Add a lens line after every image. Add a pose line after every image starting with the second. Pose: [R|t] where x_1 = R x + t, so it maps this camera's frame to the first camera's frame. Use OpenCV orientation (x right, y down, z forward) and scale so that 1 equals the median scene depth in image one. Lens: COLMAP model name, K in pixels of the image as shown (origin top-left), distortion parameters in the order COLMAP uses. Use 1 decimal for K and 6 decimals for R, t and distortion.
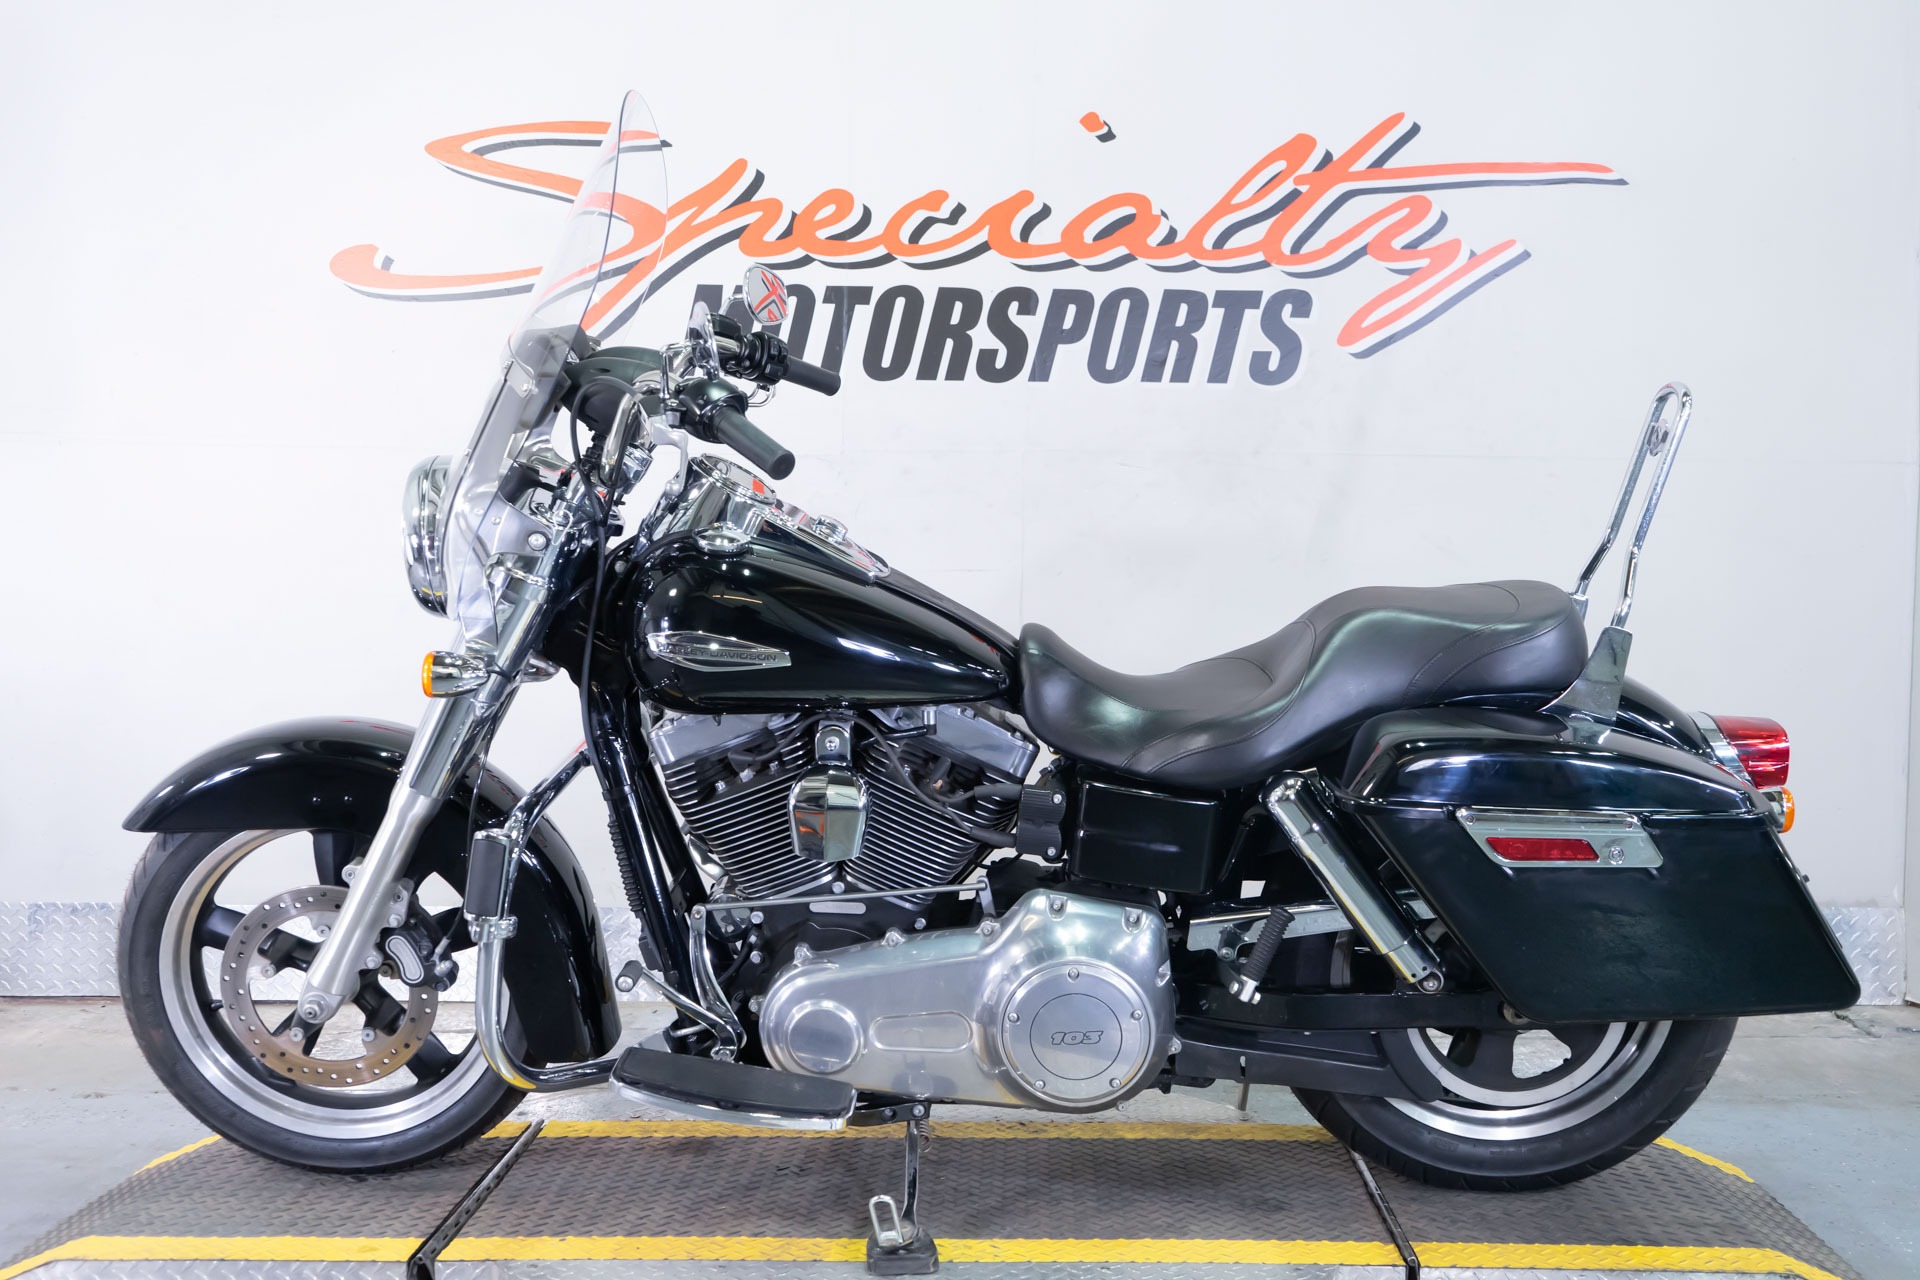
lens RADIAL K [[2089.5, 0, 960.1], [0, 2089.5, 634.9], [0, 0, 1]] dist [0.008656, 0.000000]
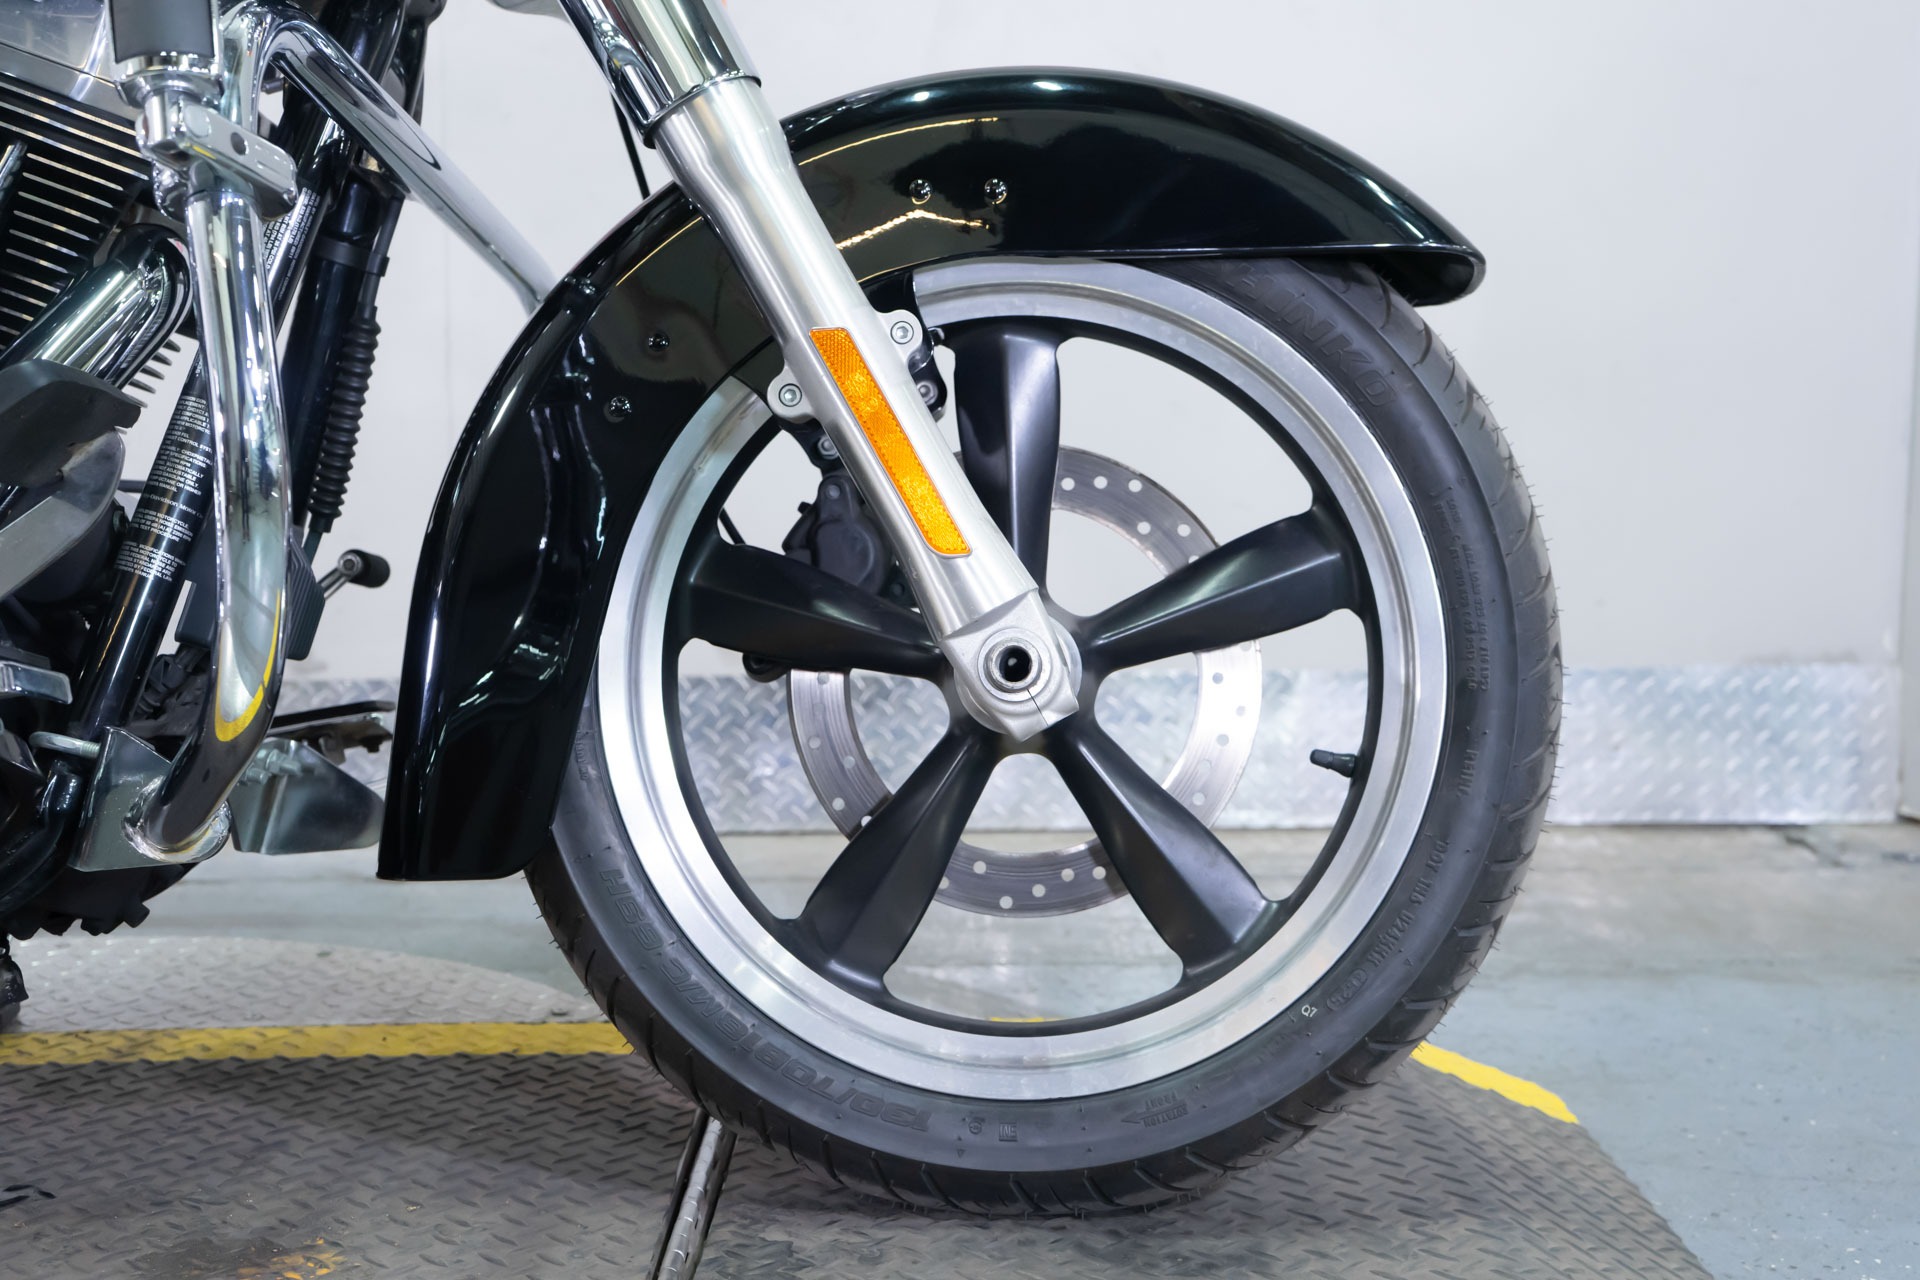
lens RADIAL K [[2342.2, 0, 973.8], [0, 2342.2, 619.3], [0, 0, 1]] dist [0.016916, 0.000000]
pose [[0.999288, -0.005152, 0.037381, 0.157354], [0.003152, 0.998569, 0.053376, 0.080959], [-0.037602, -0.053220, 0.997875, 0.331854]]
